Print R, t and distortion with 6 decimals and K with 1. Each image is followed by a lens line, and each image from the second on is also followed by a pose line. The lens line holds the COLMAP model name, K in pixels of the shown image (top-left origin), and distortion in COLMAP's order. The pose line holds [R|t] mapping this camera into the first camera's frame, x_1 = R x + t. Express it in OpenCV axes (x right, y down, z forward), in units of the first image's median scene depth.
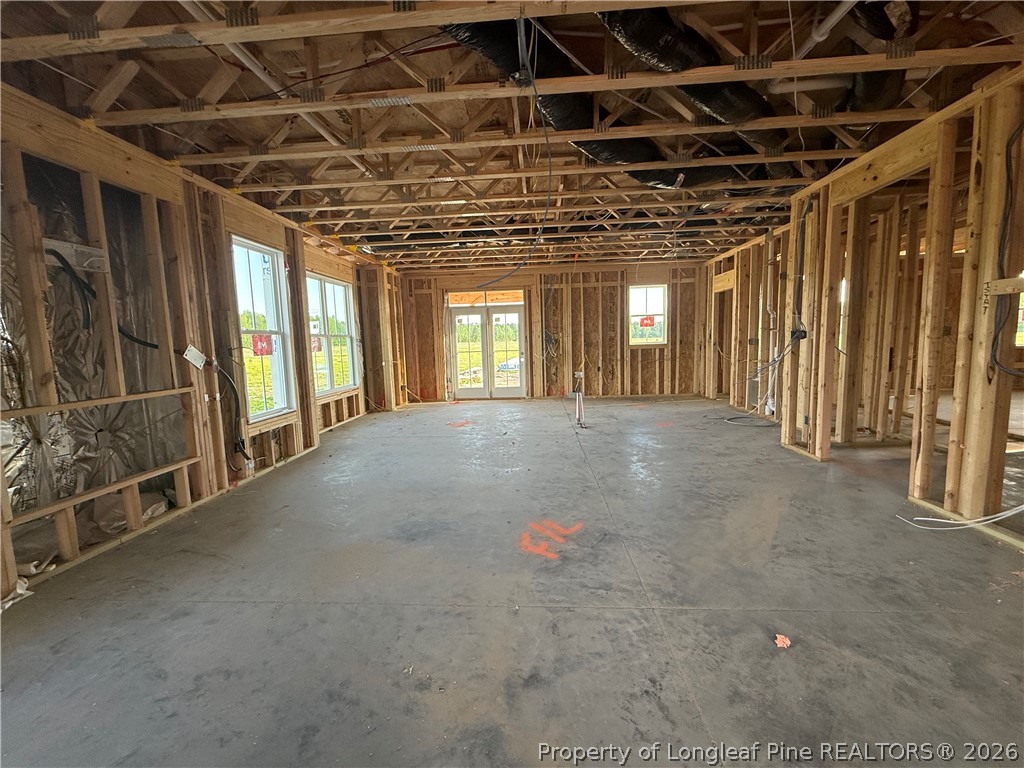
lens RADIAL K [[411.5, 0, 512.9], [0, 411.5, 383.4], [0, 0, 1]] dist [0.001236, -0.000624]
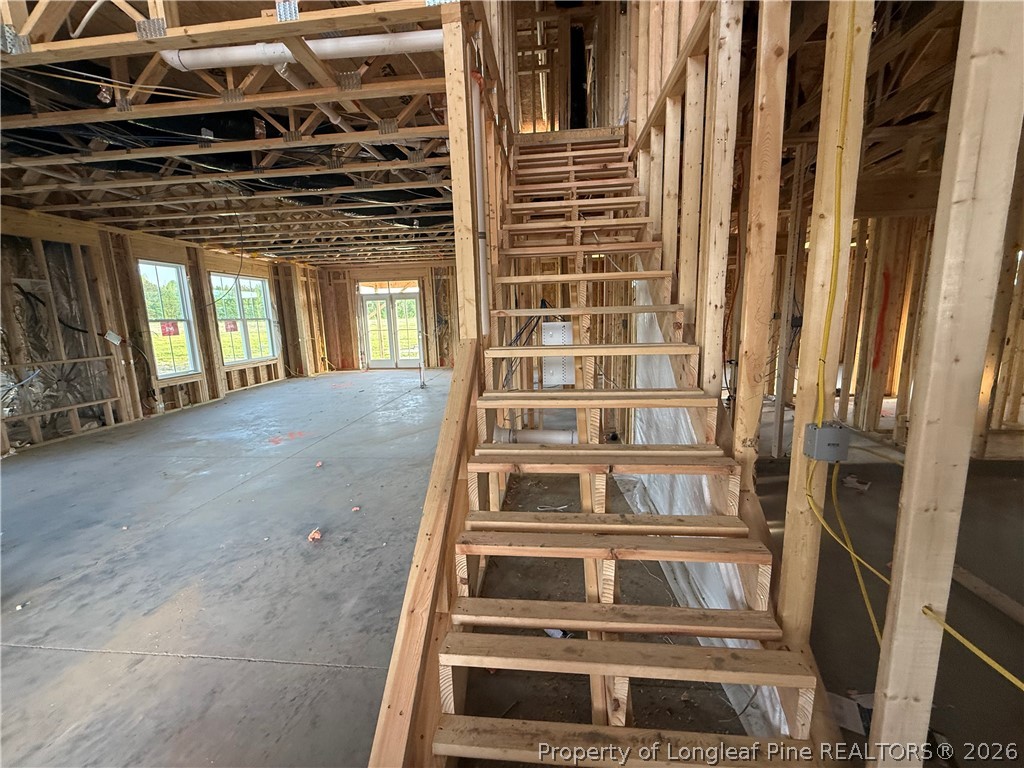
lens RADIAL K [[411.5, 0, 513.5], [0, 411.5, 384.6], [0, 0, 1]] dist [0.001236, -0.000624]
pose [[0.999495, 0.007537, -0.030865, 0.717337], [-0.005494, 0.997821, 0.065752, 0.005347], [0.031293, -0.065549, 0.997359, -0.498526]]
